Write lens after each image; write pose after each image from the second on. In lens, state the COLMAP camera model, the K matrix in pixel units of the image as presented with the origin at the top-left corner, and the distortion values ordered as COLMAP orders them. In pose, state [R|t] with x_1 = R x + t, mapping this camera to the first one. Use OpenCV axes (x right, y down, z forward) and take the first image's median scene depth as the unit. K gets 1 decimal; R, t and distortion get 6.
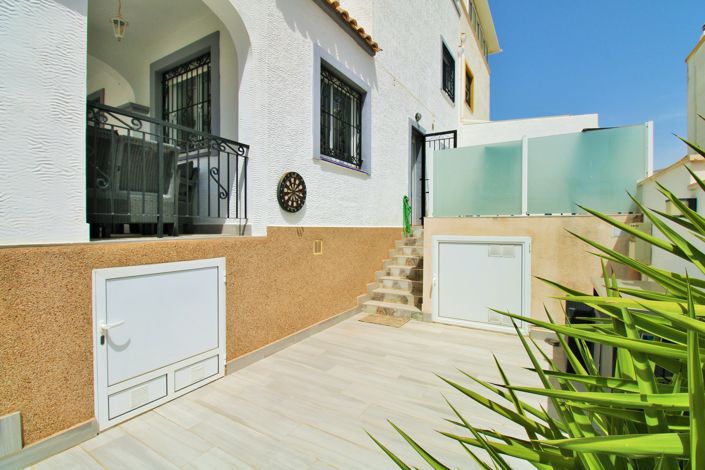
lens RADIAL K [[327.0, 0, 351.3], [0, 327.0, 237.9], [0, 0, 1]] dist [-0.007872, -0.009490]
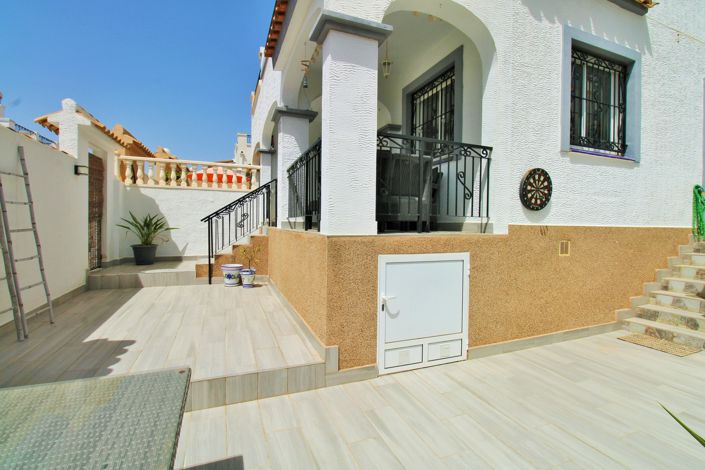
lens RADIAL K [[327.0, 0, 353.4], [0, 327.0, 233.8], [0, 0, 1]] dist [-0.007872, -0.009490]
pose [[0.795465, 0.024660, -0.605498, -0.028872], [-0.029473, 0.999564, 0.001989, 0.004955], [0.605283, 0.016264, 0.795844, -0.097410]]
